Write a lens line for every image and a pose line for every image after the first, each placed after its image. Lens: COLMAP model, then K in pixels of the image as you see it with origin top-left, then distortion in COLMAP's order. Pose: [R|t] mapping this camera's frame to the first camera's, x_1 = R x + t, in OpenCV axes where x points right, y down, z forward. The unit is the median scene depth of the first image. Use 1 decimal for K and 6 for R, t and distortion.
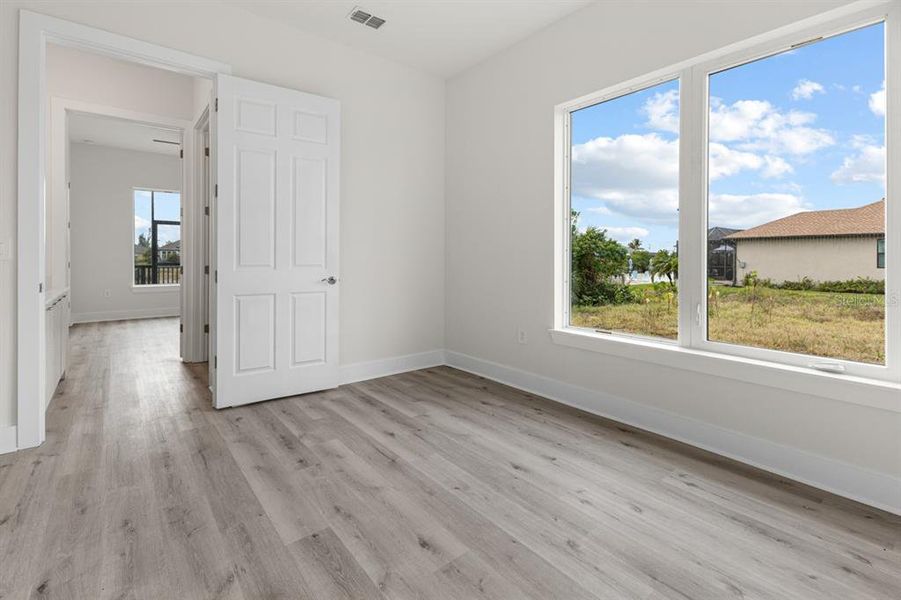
lens RADIAL K [[420.9, 0, 445.1], [0, 420.9, 269.9], [0, 0, 1]] dist [-0.000795, 0.000339]
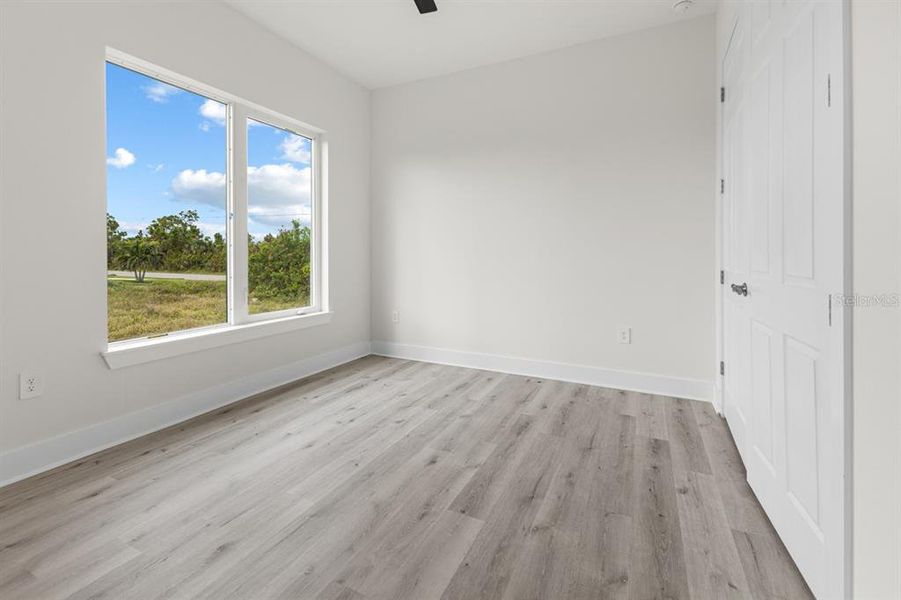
lens RADIAL K [[415.4, 0, 453.0], [0, 415.4, 247.1], [0, 0, 1]] dist [-0.000211, -0.000440]
pose [[-0.460170, 0.006846, 0.887804, -1.207899], [0.017466, 0.999847, 0.001343, -0.055792], [-0.887659, 0.016124, -0.460219, 1.445180]]
